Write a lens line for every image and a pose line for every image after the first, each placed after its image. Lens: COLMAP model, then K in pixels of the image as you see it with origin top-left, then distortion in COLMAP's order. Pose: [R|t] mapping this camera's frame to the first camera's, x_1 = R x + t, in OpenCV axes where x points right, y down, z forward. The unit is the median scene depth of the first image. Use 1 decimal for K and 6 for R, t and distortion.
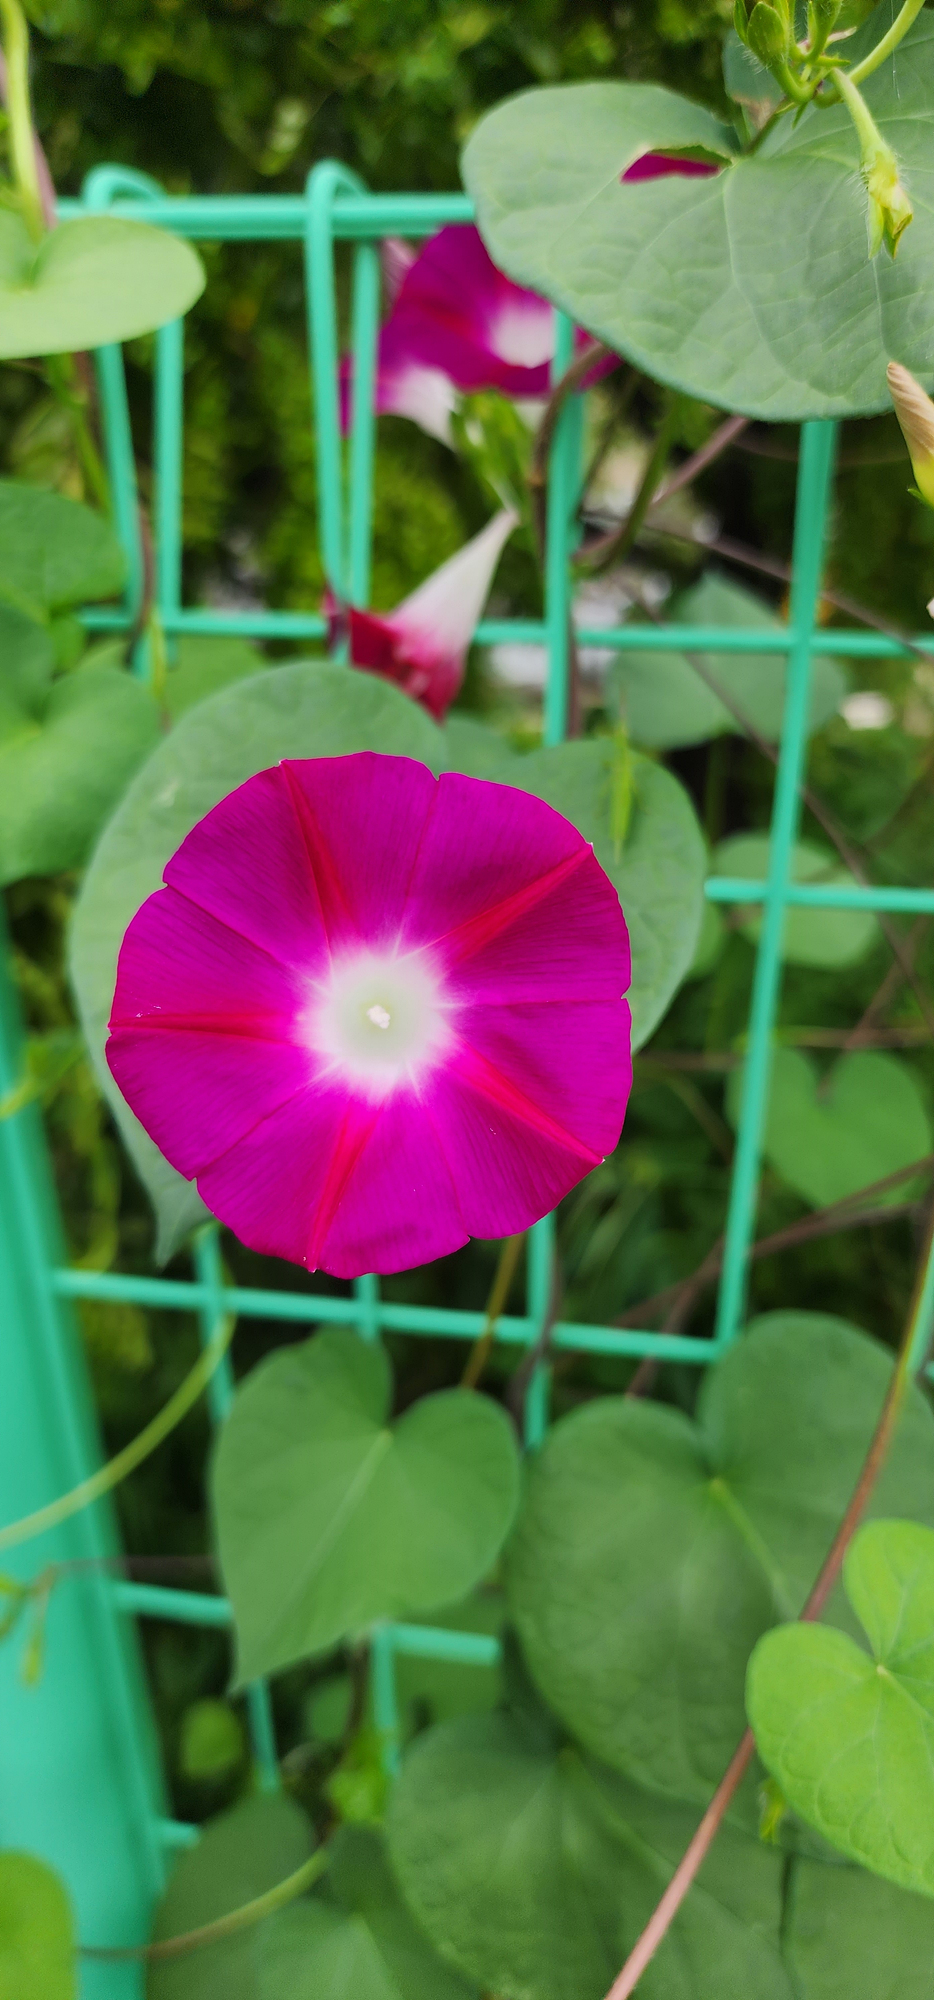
lens RADIAL K [[1306.1, 0, 467.0], [0, 1306.1, 1000.0], [0, 0, 1]] dist [-0.040726, 0.000194]
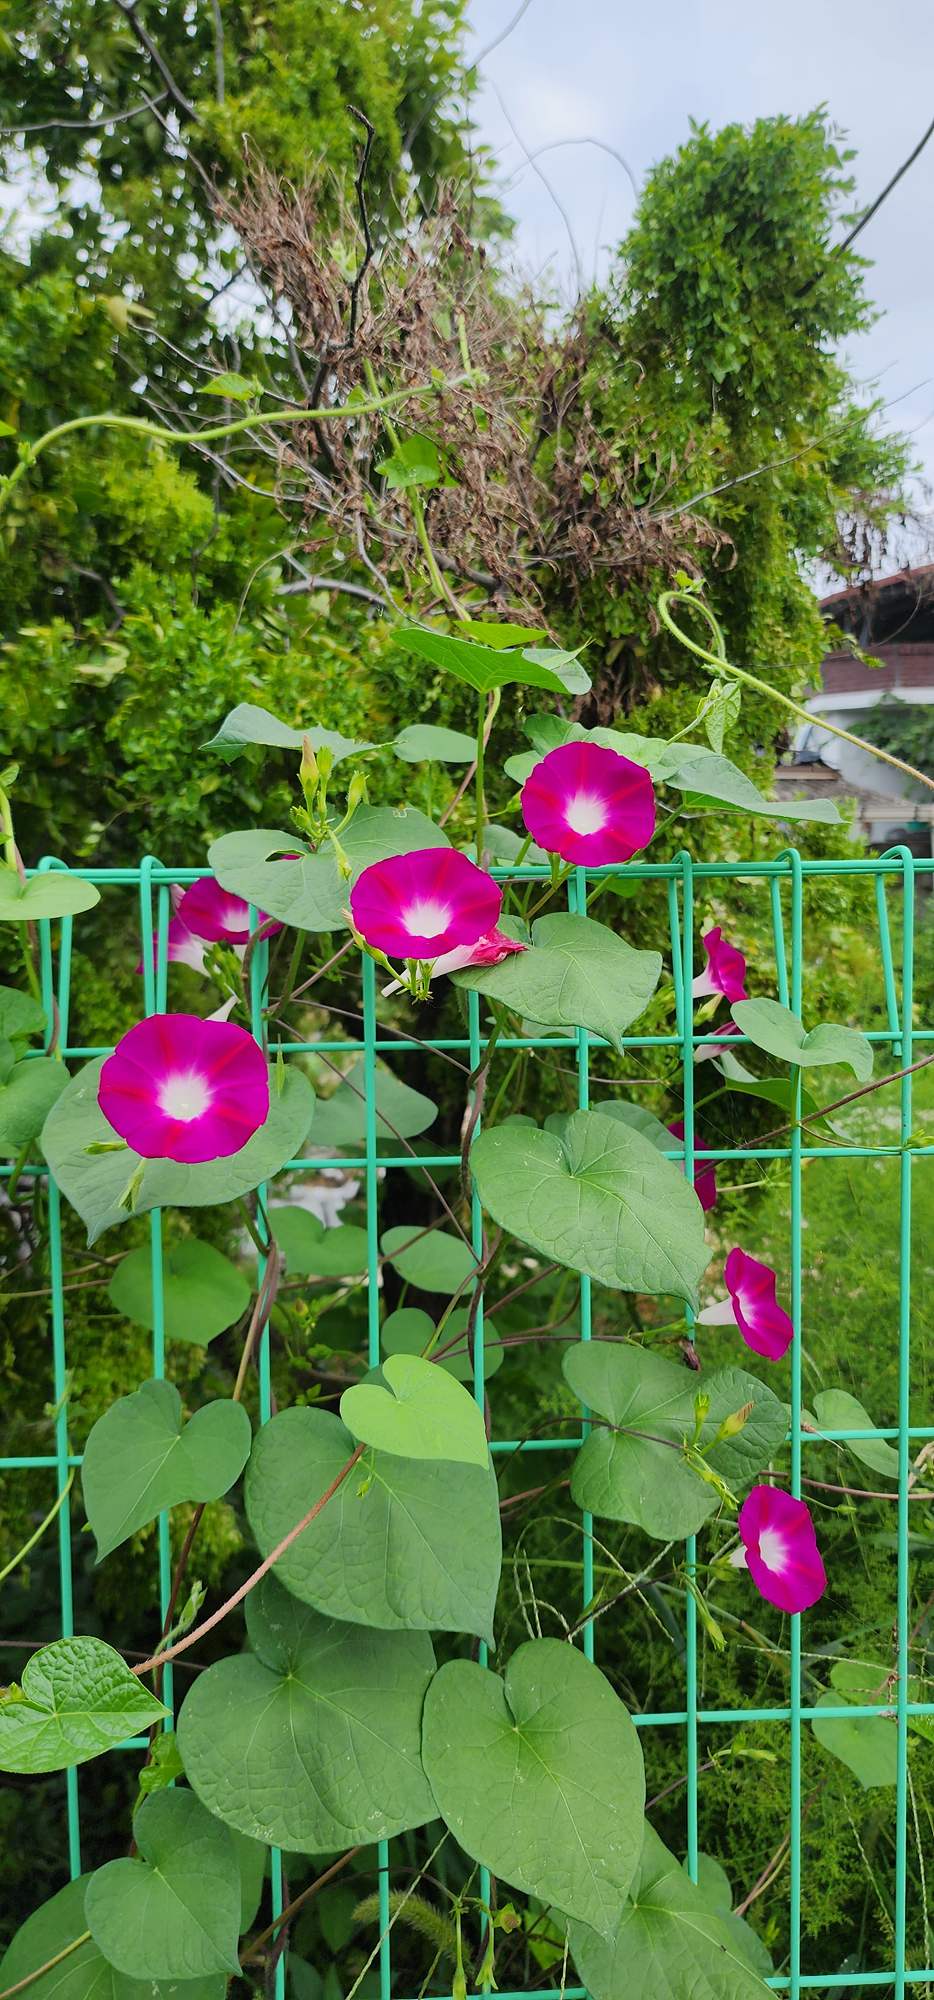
lens RADIAL K [[1471.4, 0, 467.0], [0, 1471.4, 1000.0], [0, 0, 1]] dist [0.004789, 0.006259]
pose [[0.985028, -0.014928, 0.171749, -0.004186], [0.092258, 0.887229, -0.452009, 0.815663], [-0.145633, 0.461087, 0.875323, -1.261851]]
